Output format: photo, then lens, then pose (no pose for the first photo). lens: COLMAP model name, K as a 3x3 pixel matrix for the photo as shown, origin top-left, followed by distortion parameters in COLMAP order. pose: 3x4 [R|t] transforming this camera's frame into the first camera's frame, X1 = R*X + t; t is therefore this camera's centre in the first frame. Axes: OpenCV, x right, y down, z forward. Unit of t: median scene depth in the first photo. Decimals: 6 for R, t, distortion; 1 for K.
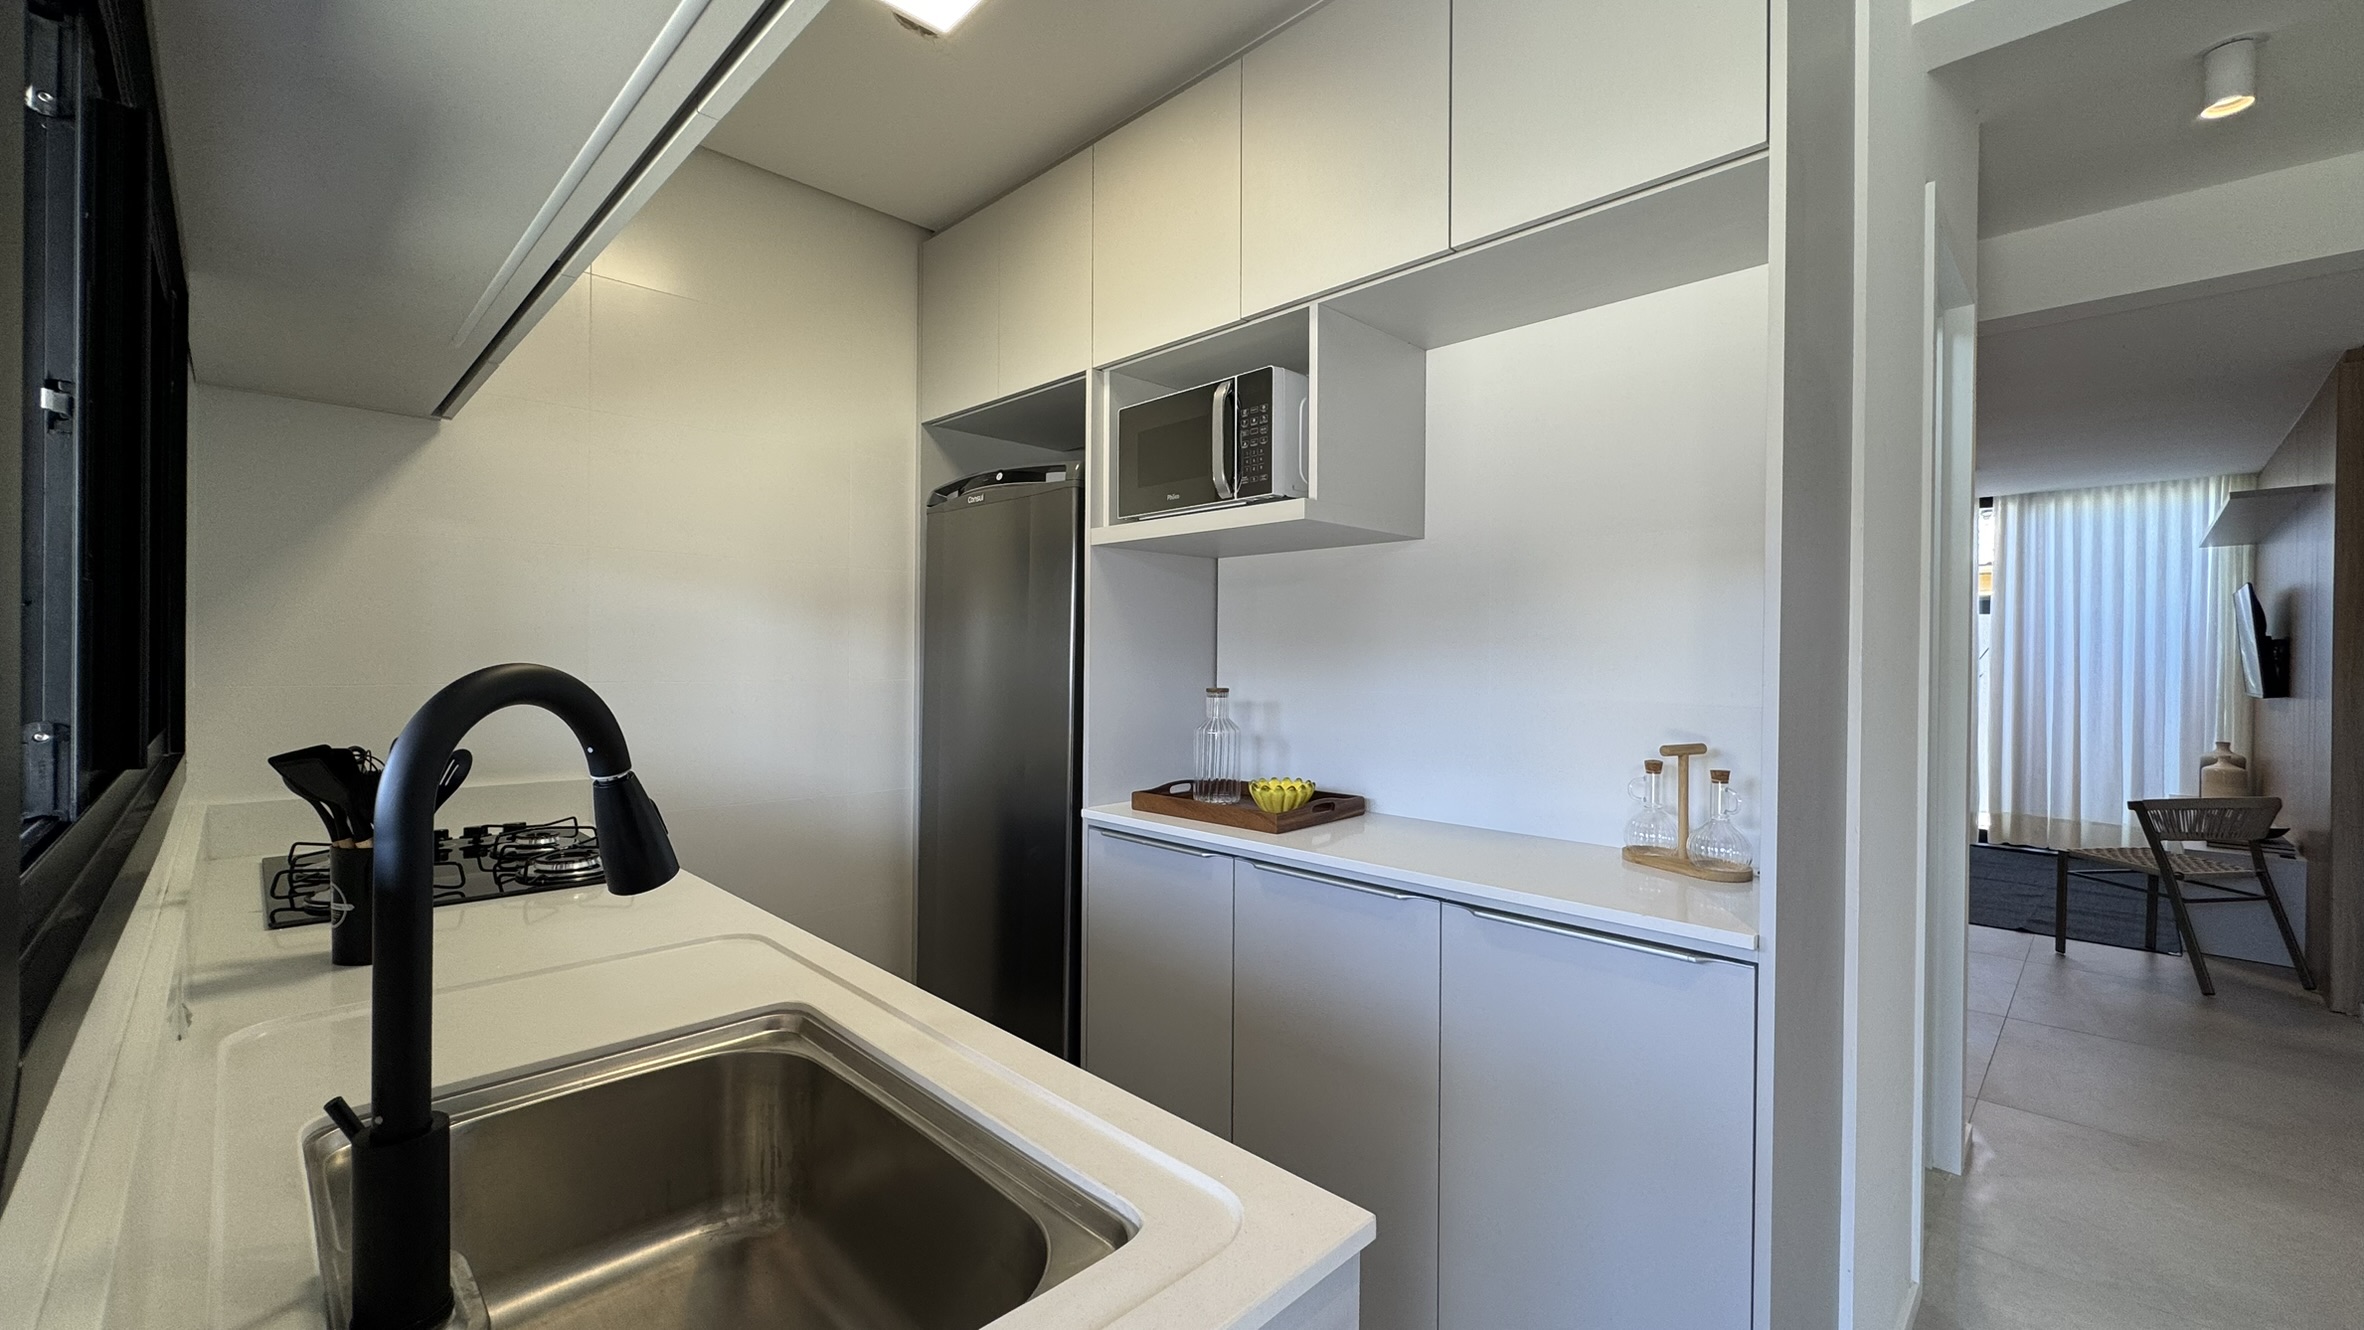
lens RADIAL K [[944.1, 0, 1180.3], [0, 944.1, 663.2], [0, 0, 1]] dist [-0.003418, 0.000574]
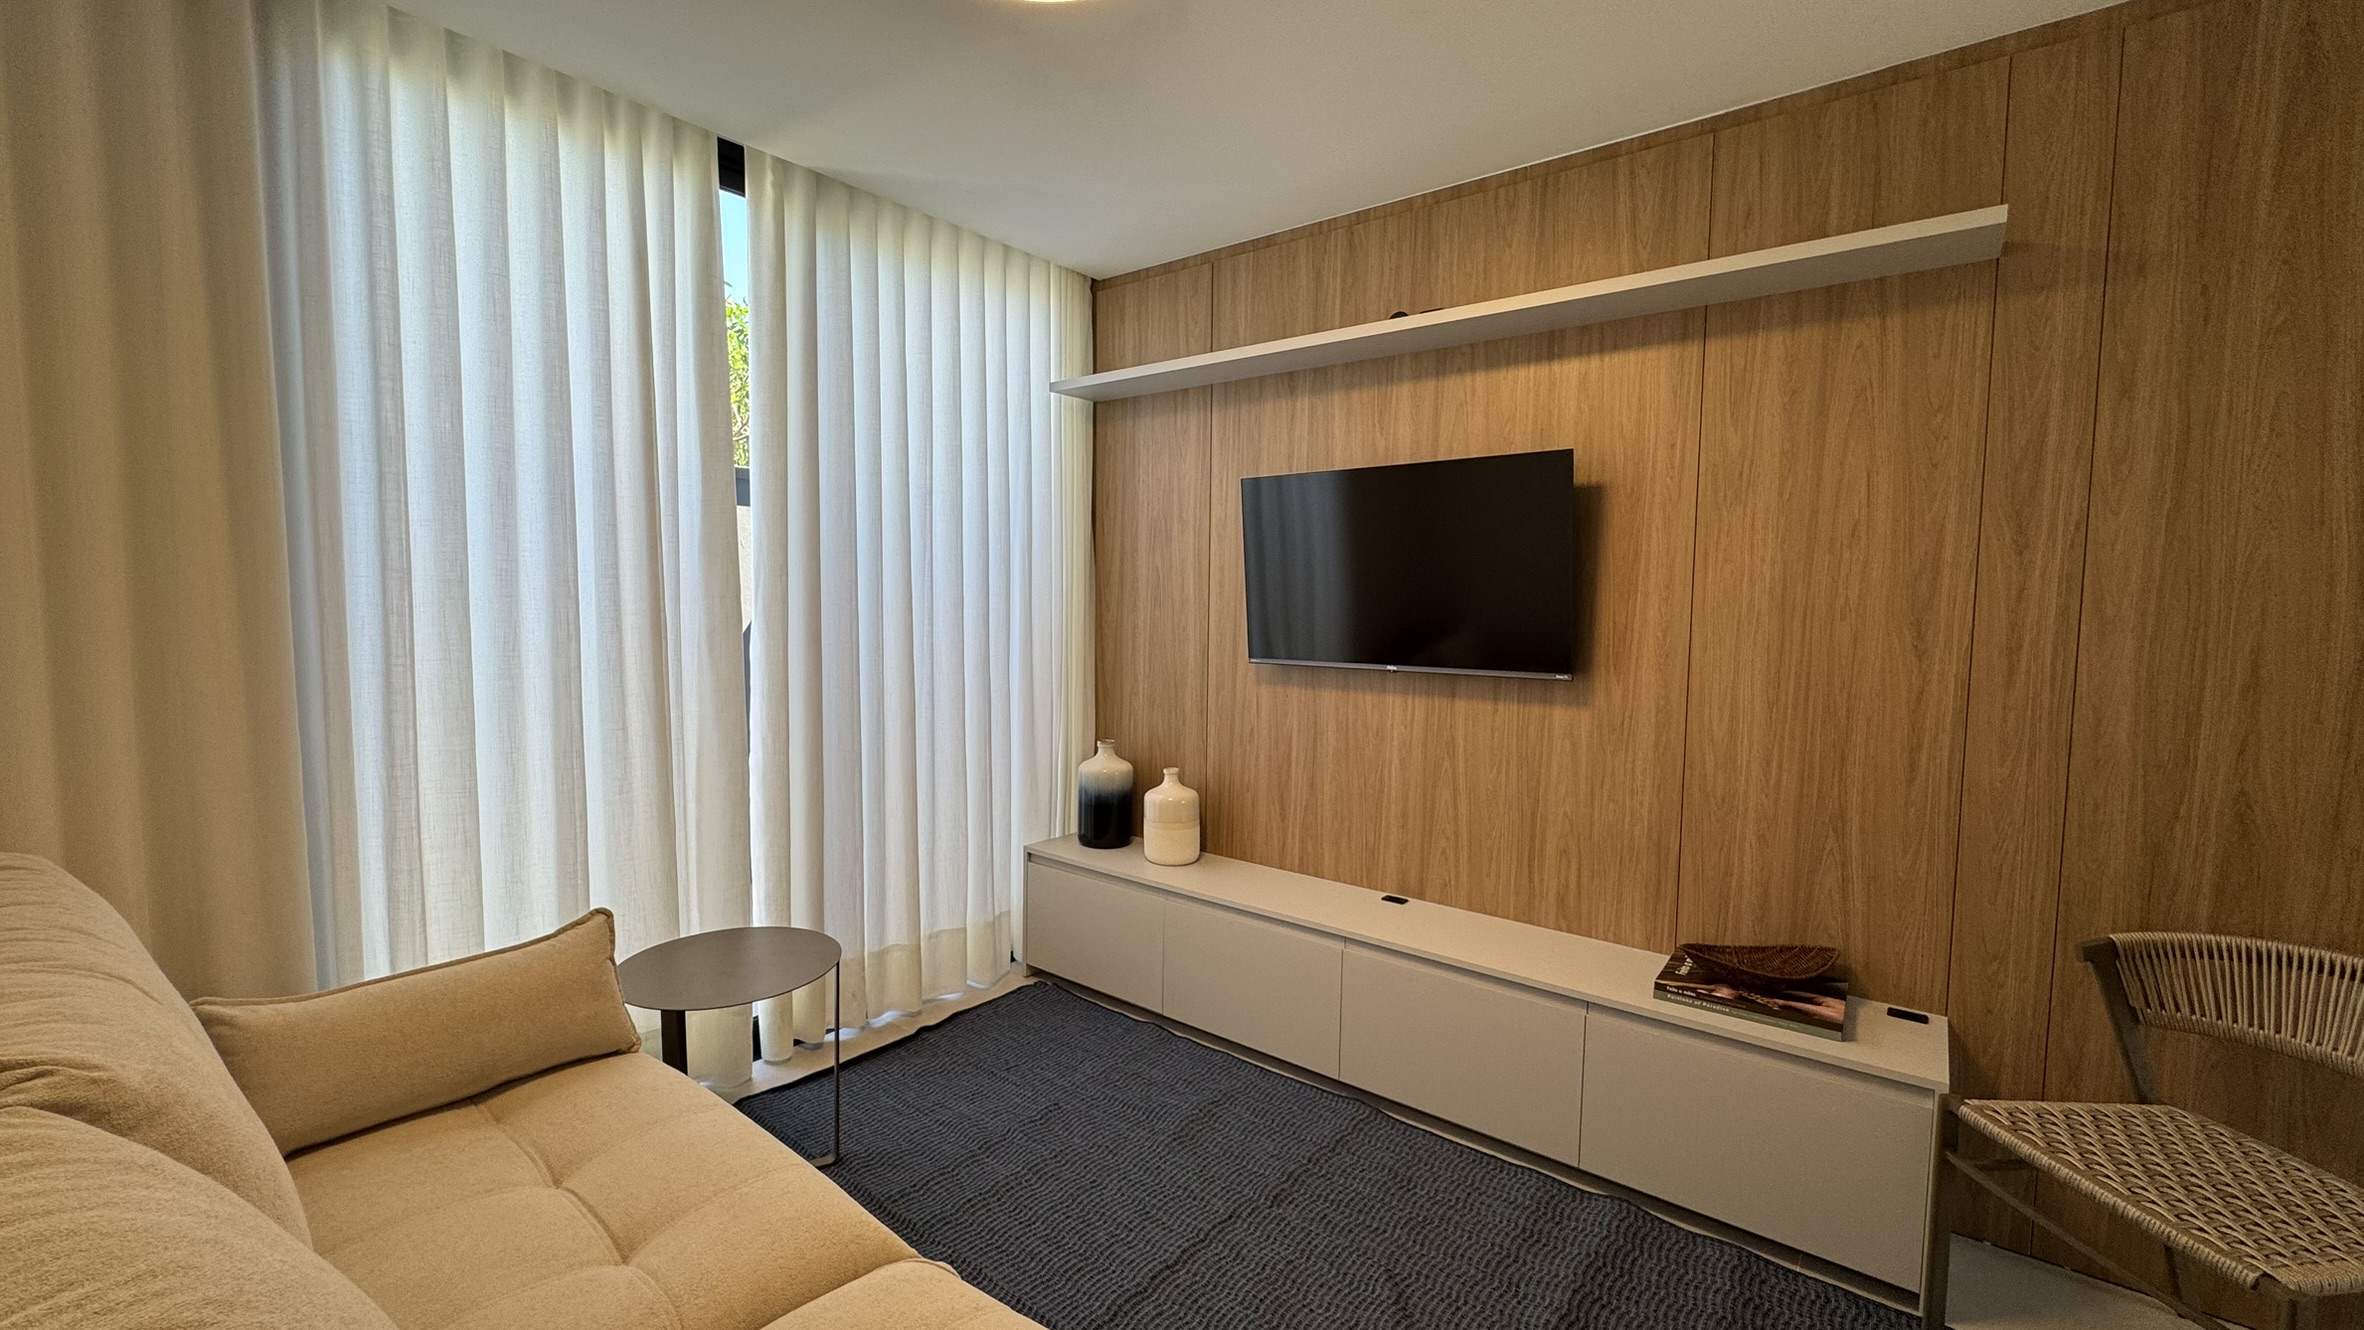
lens RADIAL K [[944.1, 0, 1186.6], [0, 944.1, 661.8], [0, 0, 1]] dist [-0.003418, 0.000574]
pose [[-0.120629, -0.074666, 0.989886, 0.511779], [-0.006443, 0.997205, 0.074433, -0.006682], [-0.992677, 0.002601, -0.120773, 0.974179]]
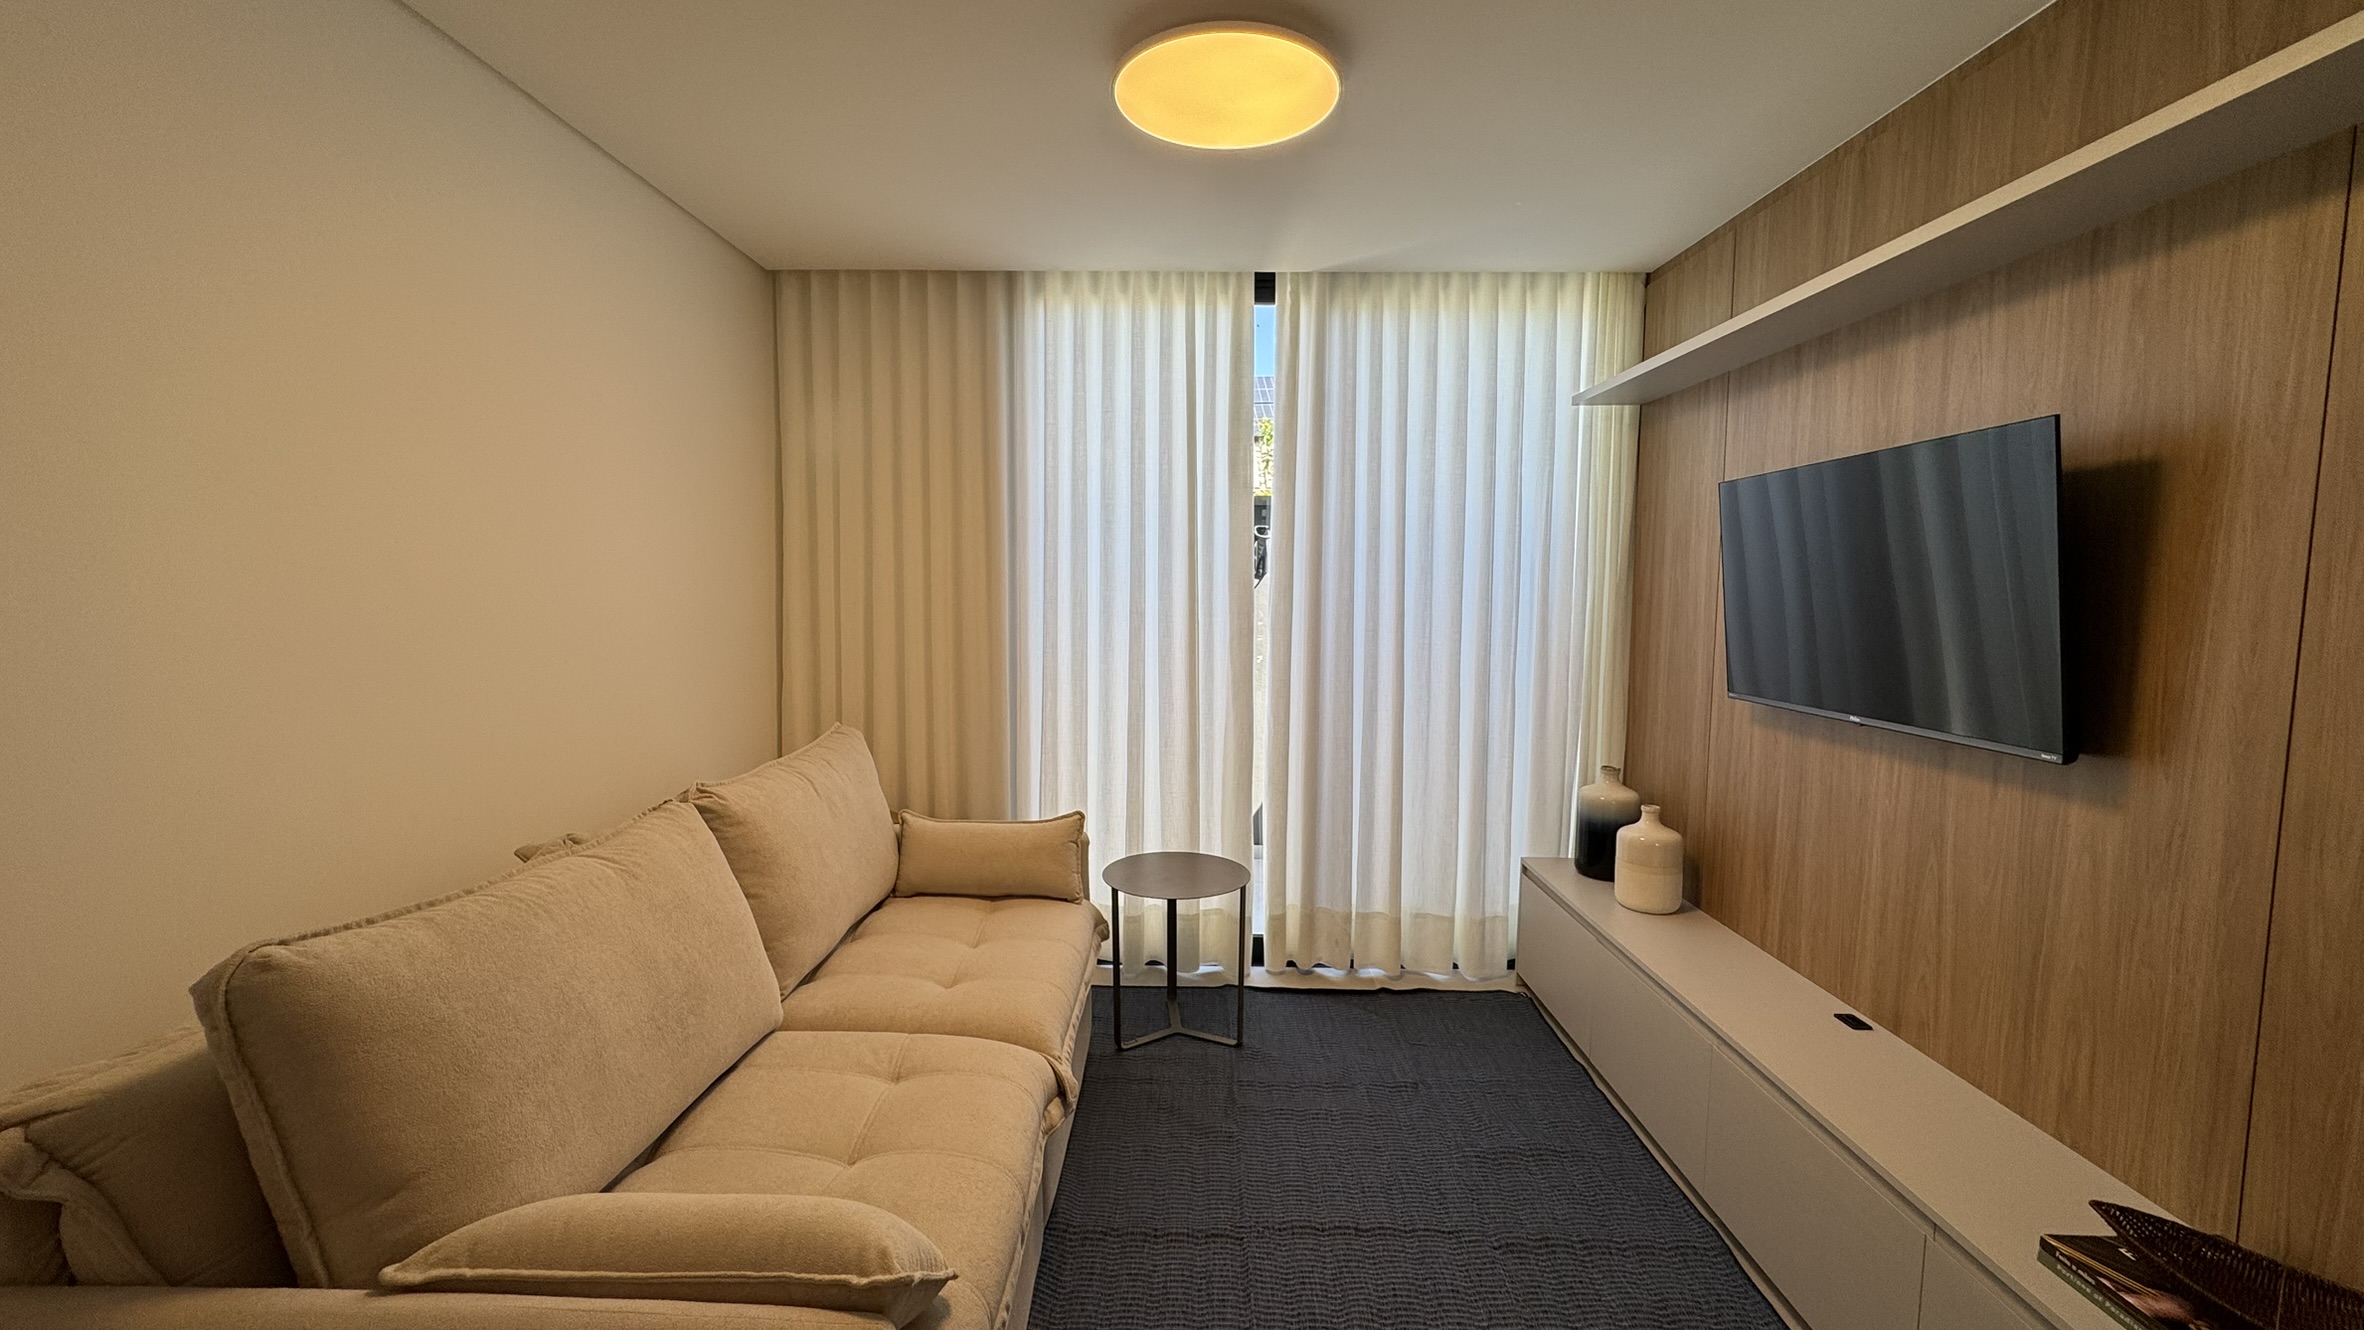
lens RADIAL K [[944.1, 0, 1182.1], [0, 944.1, 661.8], [0, 0, 1]] dist [-0.003418, 0.000574]
pose [[0.712499, -0.058745, 0.699209, 0.530409], [0.001248, 0.996594, 0.082459, -0.020243], [-0.701672, -0.057880, 0.710145, 0.754517]]
